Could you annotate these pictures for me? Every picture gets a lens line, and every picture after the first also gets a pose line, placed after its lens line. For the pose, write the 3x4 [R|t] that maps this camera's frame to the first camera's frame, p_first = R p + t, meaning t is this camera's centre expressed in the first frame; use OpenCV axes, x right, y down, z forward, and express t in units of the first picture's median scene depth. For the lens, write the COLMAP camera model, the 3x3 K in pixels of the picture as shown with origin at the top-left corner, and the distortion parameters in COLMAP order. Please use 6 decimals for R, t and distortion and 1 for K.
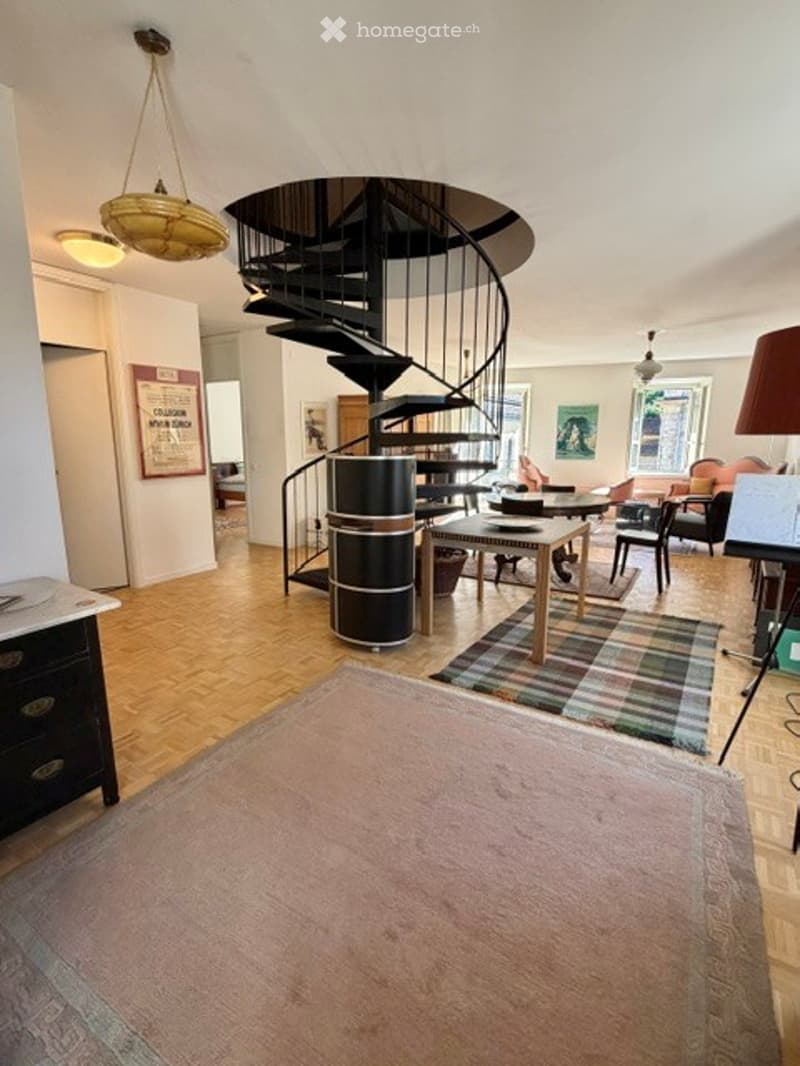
lens RADIAL K [[486.8, 0, 402.2], [0, 486.8, 530.4], [0, 0, 1]] dist [0.001741, 0.000112]
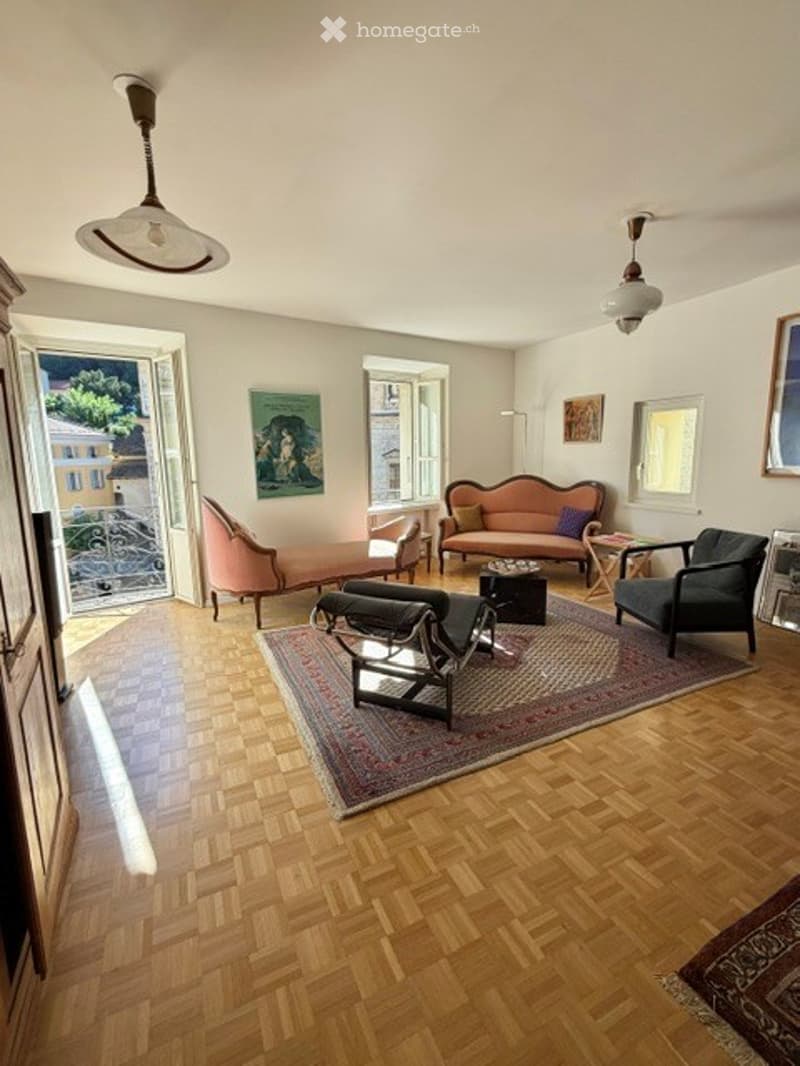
lens RADIAL K [[486.8, 0, 398.2], [0, 486.8, 536.0], [0, 0, 1]] dist [0.001741, 0.000112]
pose [[0.534437, -0.159809, 0.829962, -0.026786], [0.184071, 0.980399, 0.070247, -0.121324], [-0.824921, 0.115230, 0.553378, 0.629154]]
